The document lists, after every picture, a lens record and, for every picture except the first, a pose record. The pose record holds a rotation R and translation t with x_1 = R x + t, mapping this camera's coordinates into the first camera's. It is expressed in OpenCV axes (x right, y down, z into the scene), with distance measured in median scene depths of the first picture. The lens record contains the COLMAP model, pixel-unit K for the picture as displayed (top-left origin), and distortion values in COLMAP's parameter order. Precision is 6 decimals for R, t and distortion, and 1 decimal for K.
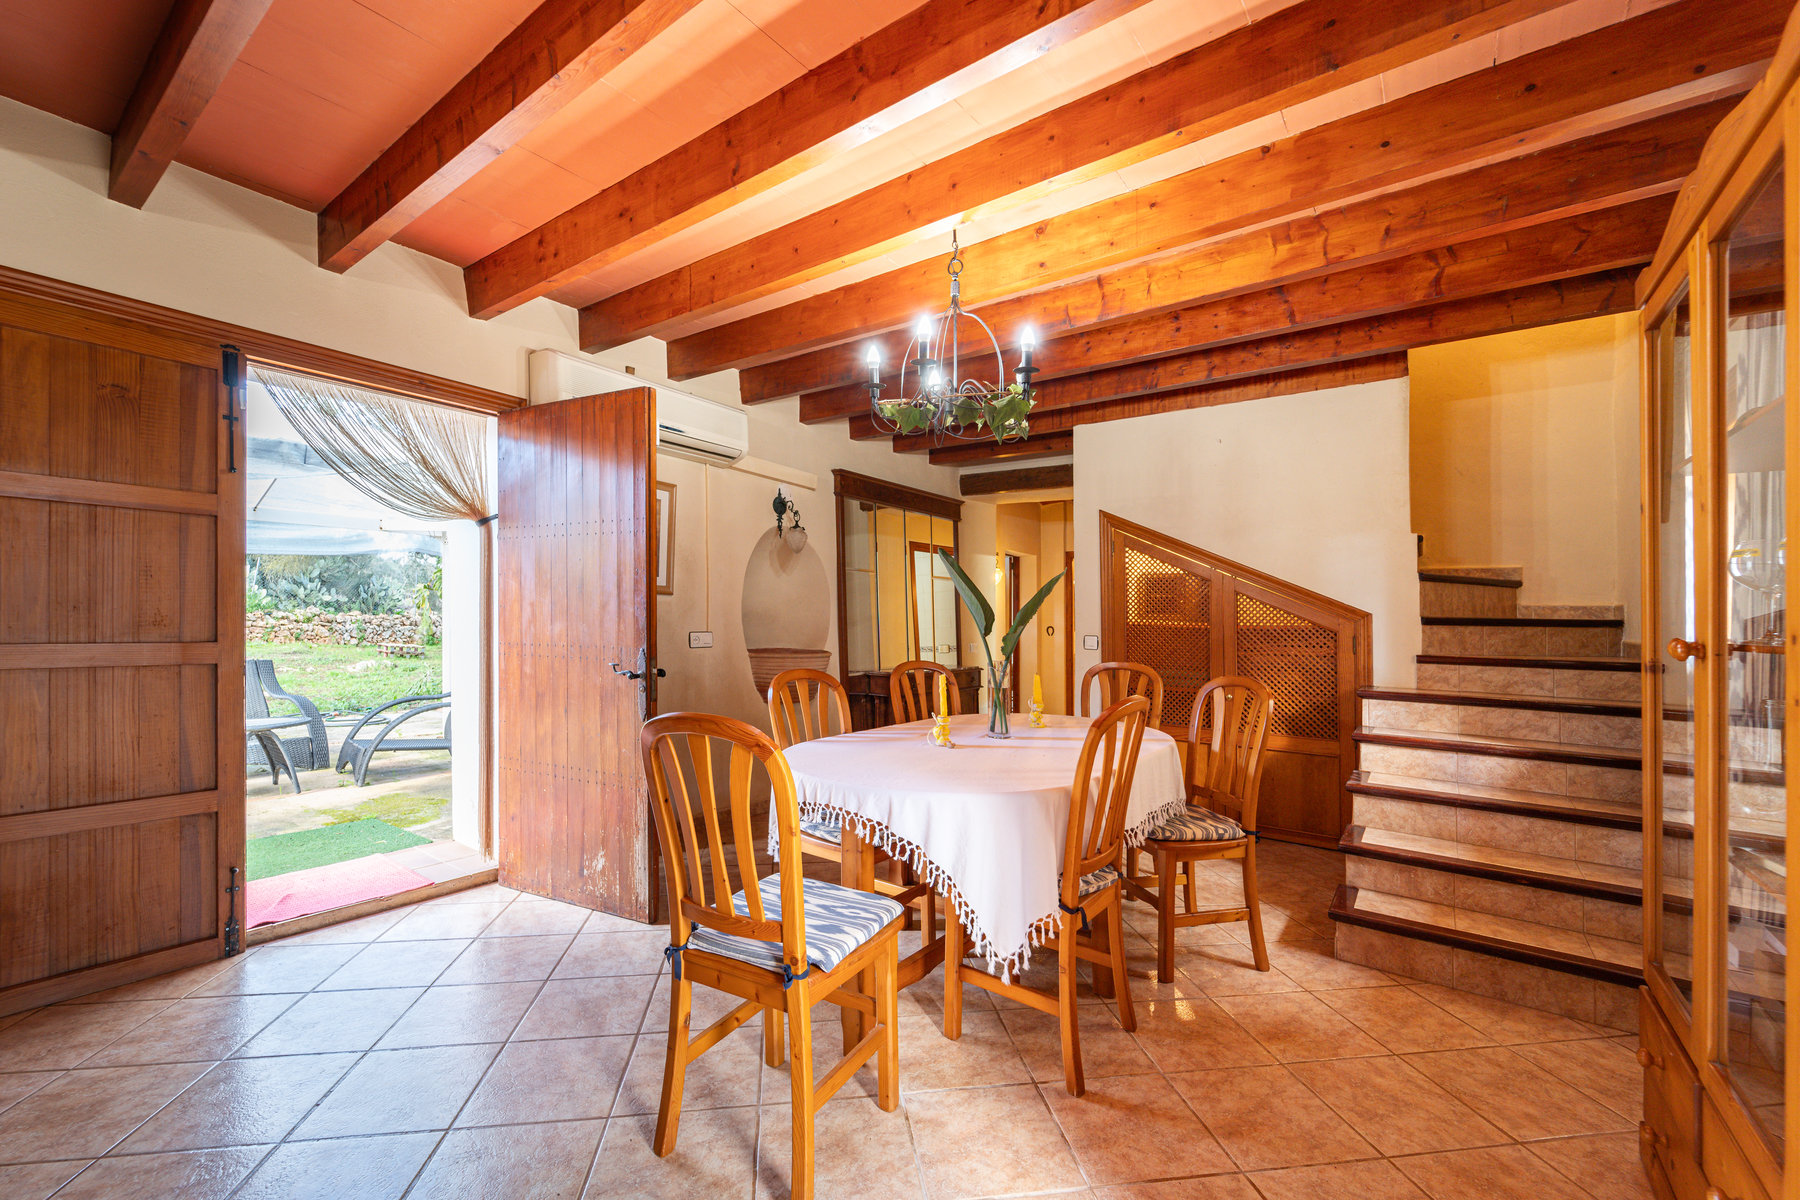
lens RADIAL K [[737.7, 0, 910.4], [0, 737.7, 618.9], [0, 0, 1]] dist [0.000693, -0.000047]
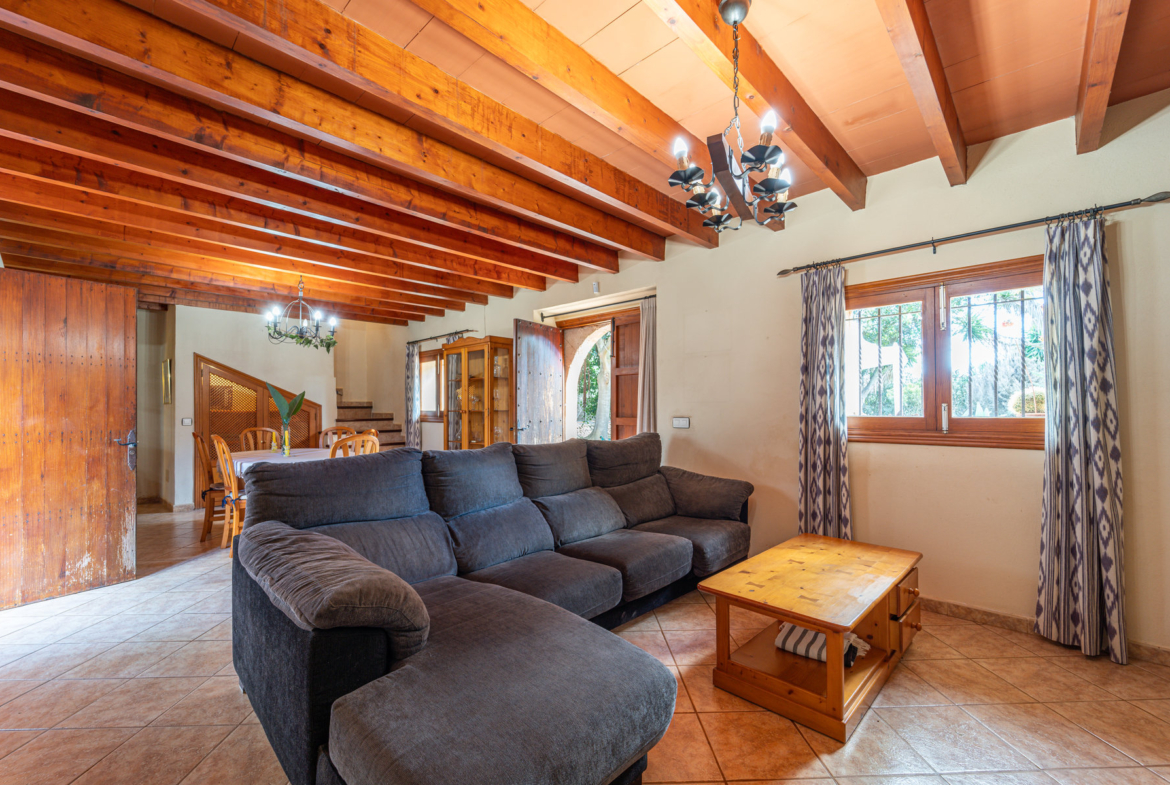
lens RADIAL K [[479.5, 0, 591.8], [0, 479.5, 404.8], [0, 0, 1]] dist [0.000693, -0.000047]
pose [[0.107659, -0.012188, 0.994113, -1.316993], [0.007652, 0.999905, 0.011430, -0.026067], [-0.994158, 0.006377, 0.107742, -0.245200]]
